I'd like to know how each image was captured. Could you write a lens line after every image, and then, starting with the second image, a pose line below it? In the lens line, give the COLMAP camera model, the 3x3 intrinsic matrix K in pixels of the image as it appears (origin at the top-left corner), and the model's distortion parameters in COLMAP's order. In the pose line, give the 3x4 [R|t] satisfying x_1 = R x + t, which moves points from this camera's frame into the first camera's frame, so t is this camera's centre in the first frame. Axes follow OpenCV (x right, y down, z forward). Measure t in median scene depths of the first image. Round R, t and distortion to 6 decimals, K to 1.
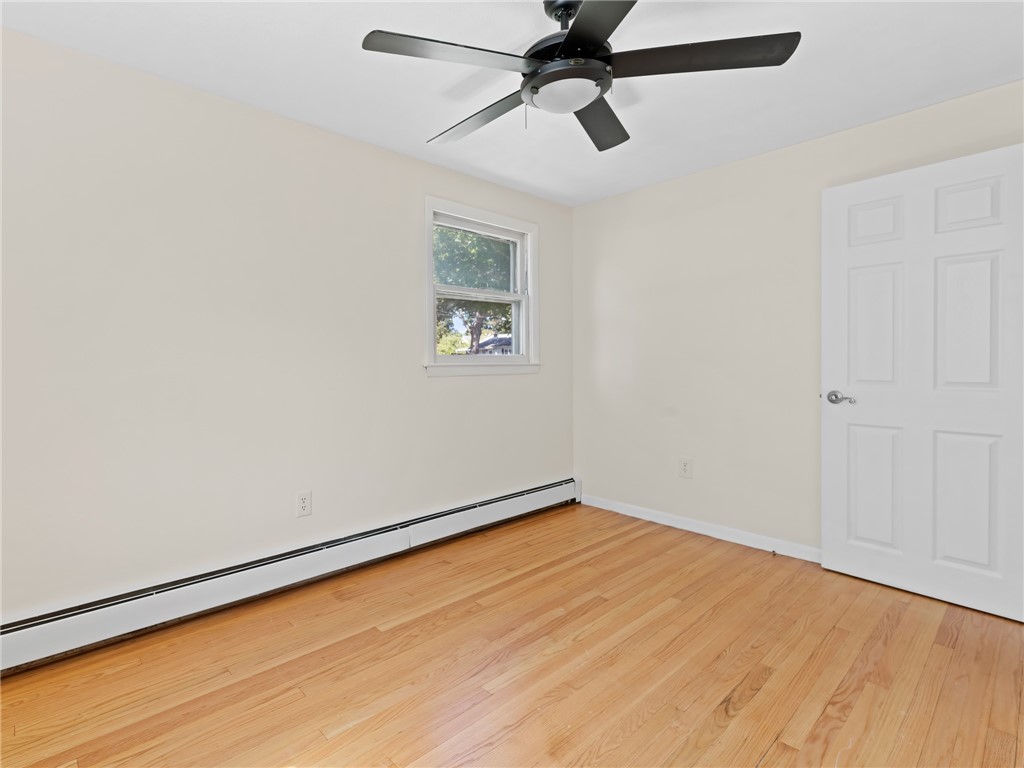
lens RADIAL K [[474.2, 0, 509.6], [0, 474.2, 367.3], [0, 0, 1]] dist [-0.002019, -0.000523]
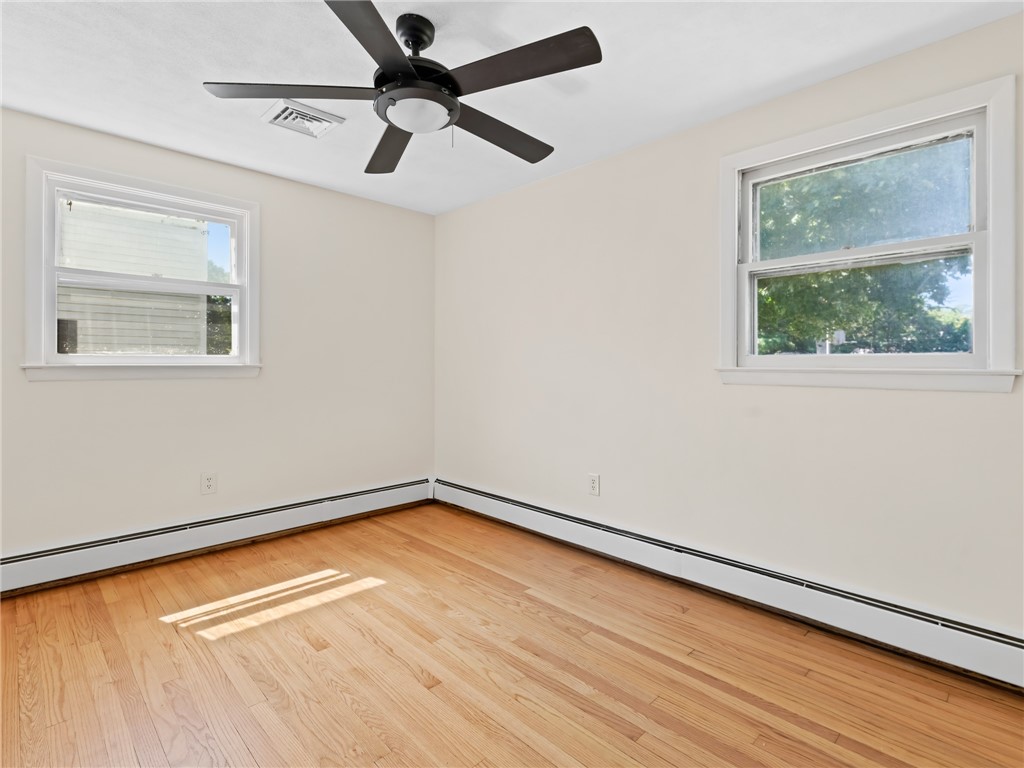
lens RADIAL K [[503.9, 0, 511.9], [0, 503.9, 365.1], [0, 0, 1]] dist [-0.000836, -0.000974]
pose [[0.054292, 0.011501, -0.998459, 0.877787], [-0.017169, 0.999797, 0.010583, -0.019411], [0.998377, 0.016568, 0.054478, 0.796627]]
